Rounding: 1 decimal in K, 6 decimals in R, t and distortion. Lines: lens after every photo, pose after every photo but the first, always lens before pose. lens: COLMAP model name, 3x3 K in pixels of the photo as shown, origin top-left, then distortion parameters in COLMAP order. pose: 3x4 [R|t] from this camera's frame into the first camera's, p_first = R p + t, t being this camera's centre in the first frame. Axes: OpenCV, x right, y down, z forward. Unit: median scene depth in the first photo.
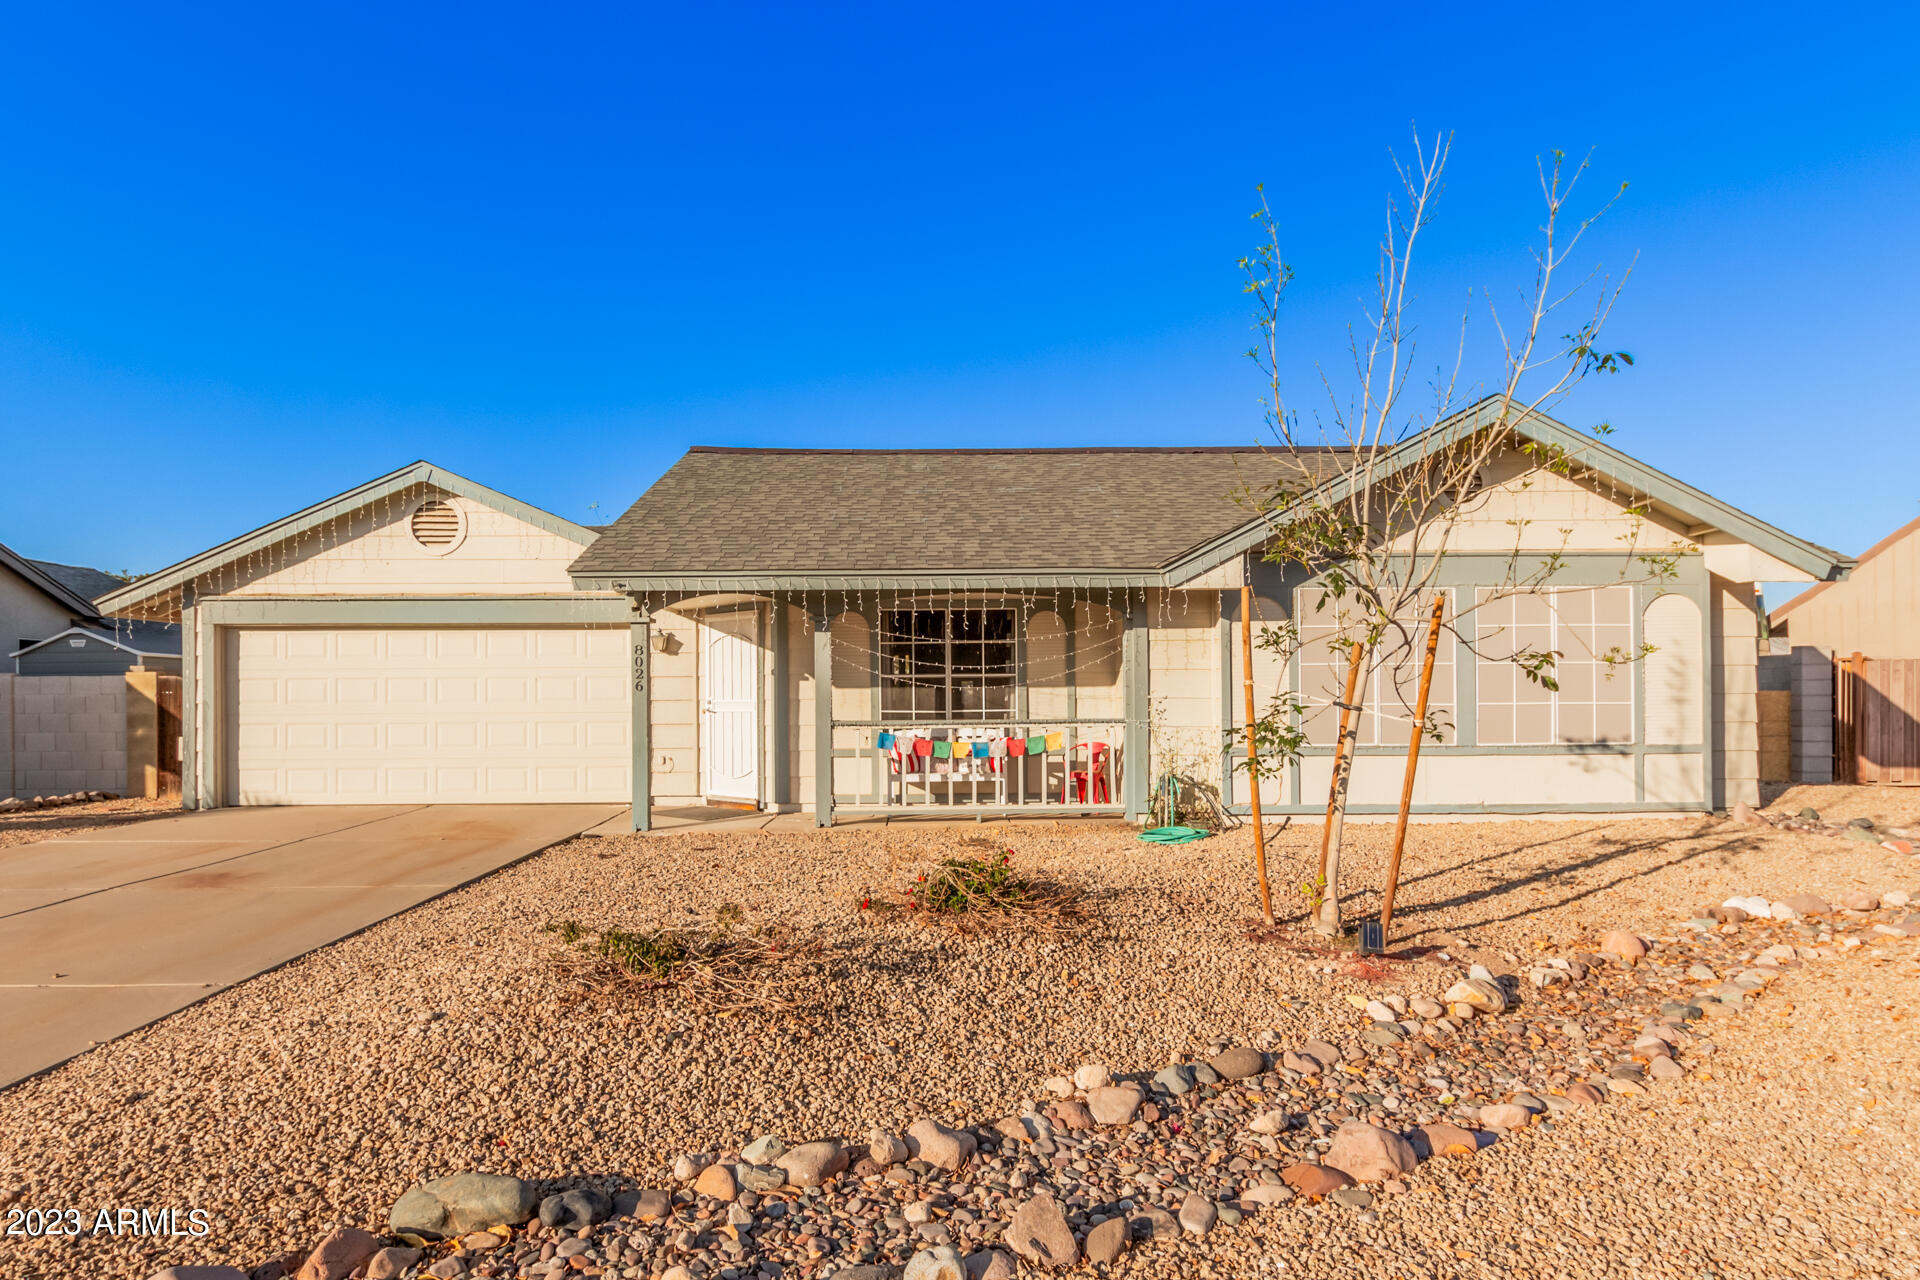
lens RADIAL K [[922.5, 0, 959.9], [0, 922.5, 681.8], [0, 0, 1]] dist [0.003689, 0.000247]
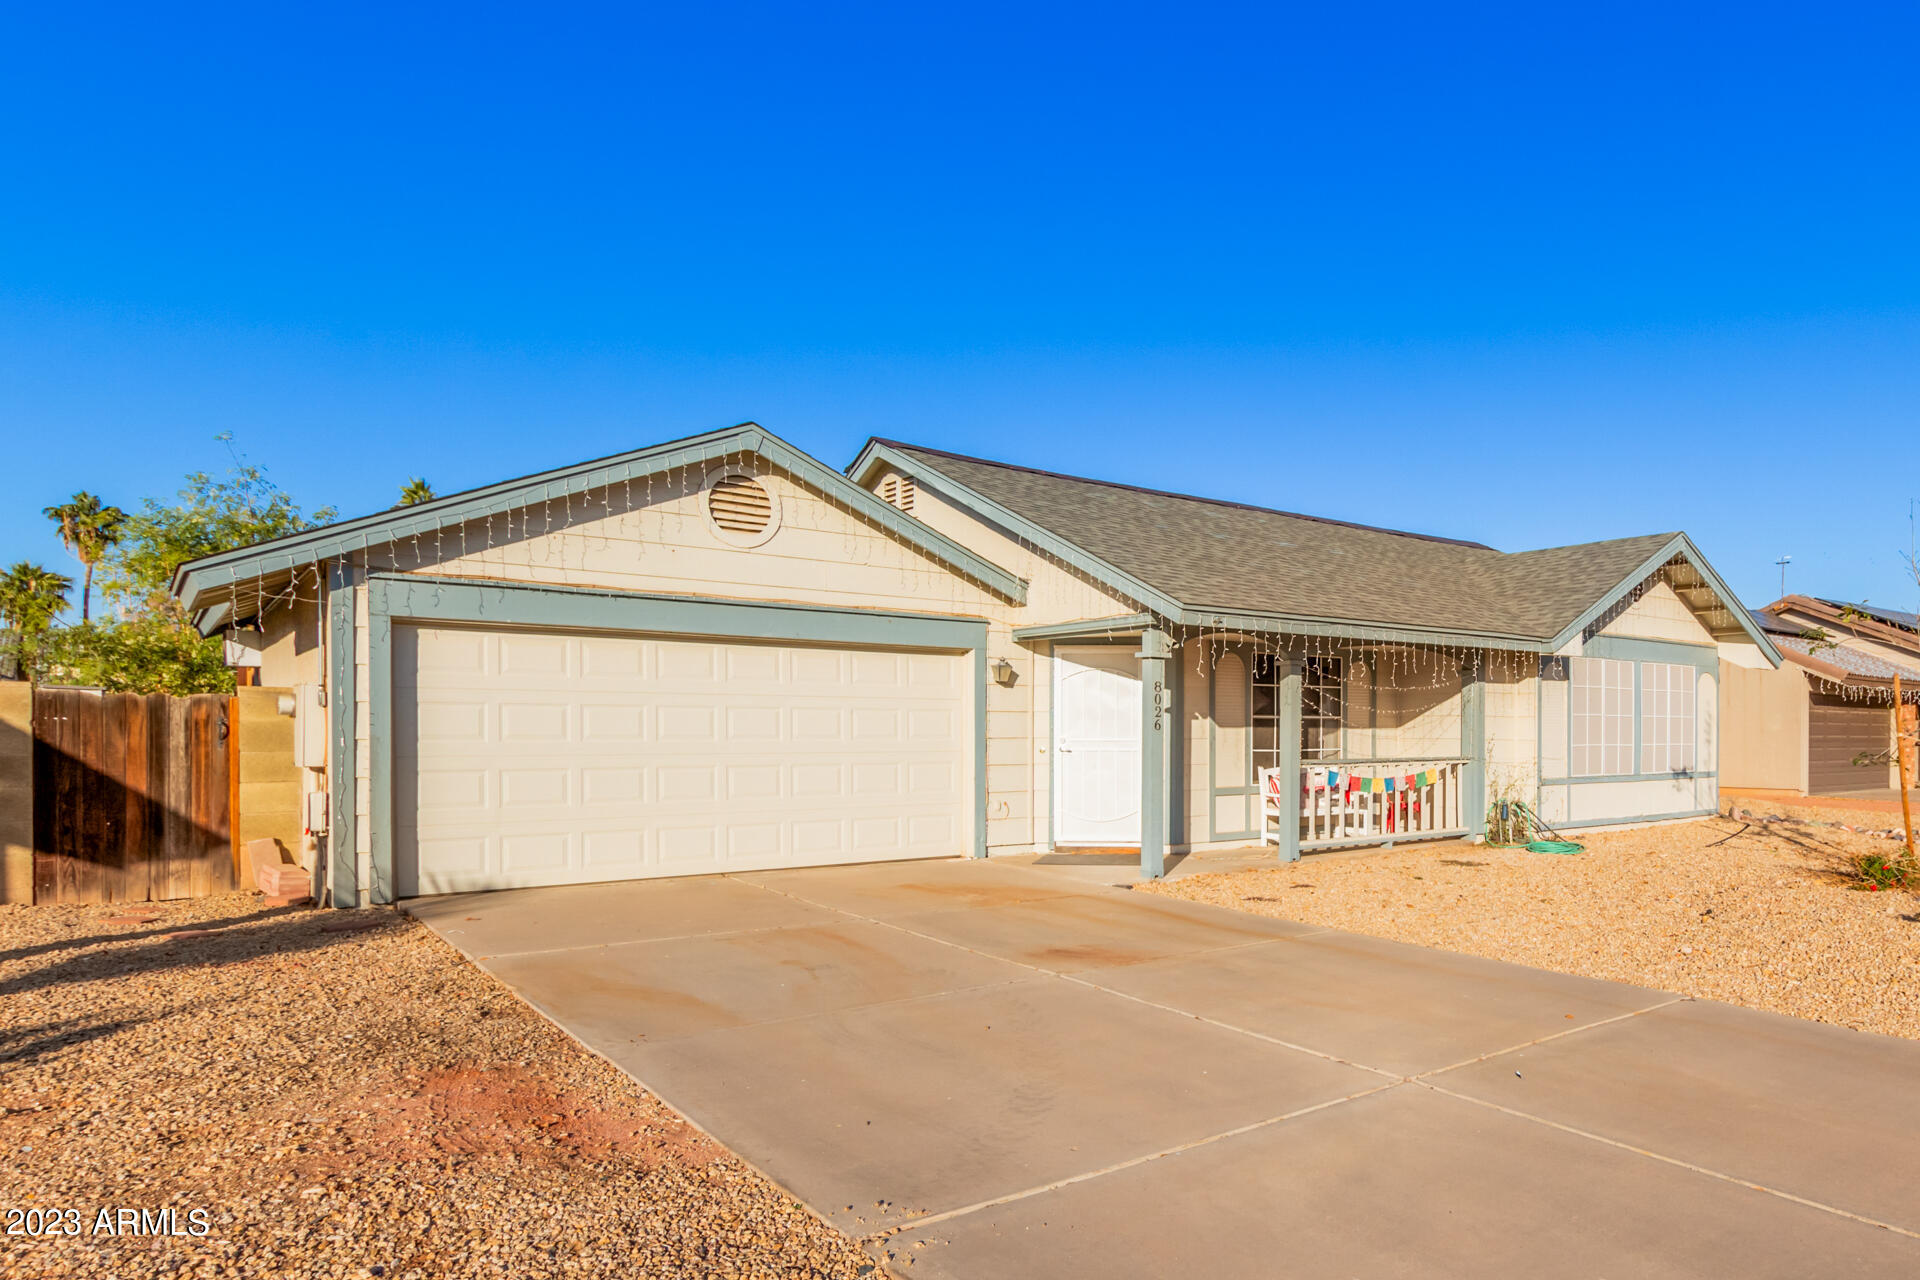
lens RADIAL K [[1109.5, 0, 959.9], [0, 1109.5, 729.1], [0, 0, 1]] dist [-0.003365, -0.000787]
pose [[0.823897, 0.011161, 0.566630, -0.999774], [-0.016816, 0.999847, 0.004757, 0.007122], [-0.566490, -0.013448, 0.823959, 0.149020]]
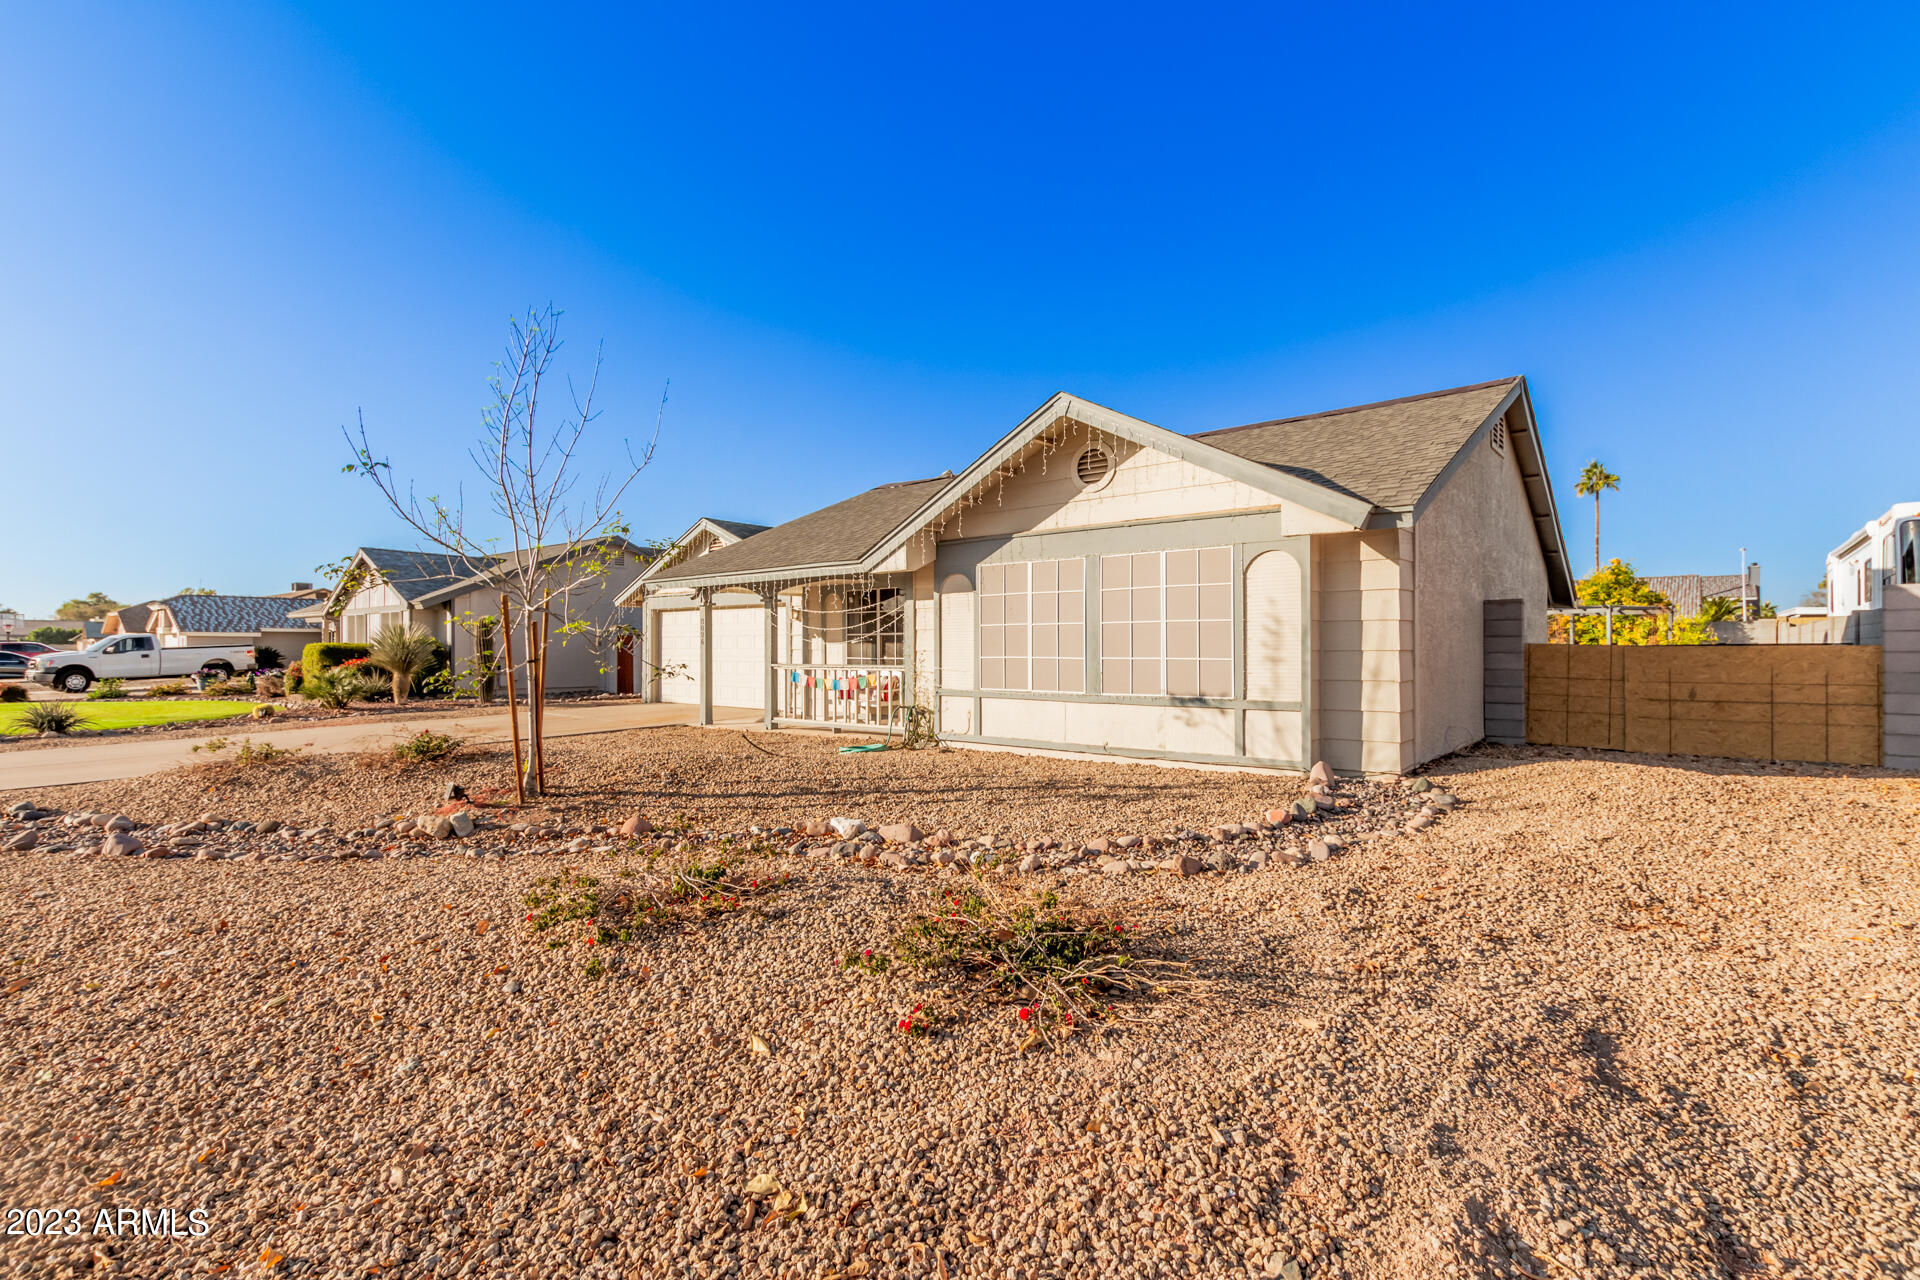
lens RADIAL K [[883.5, 0, 945.8], [0, 883.5, 640.9], [0, 0, 1]] dist [-0.001390, -0.000648]
pose [[0.752304, 0.006437, -0.658785, 0.892776], [-0.003640, 0.999978, 0.005614, -0.003311], [0.658806, -0.001825, 0.752311, 0.035189]]
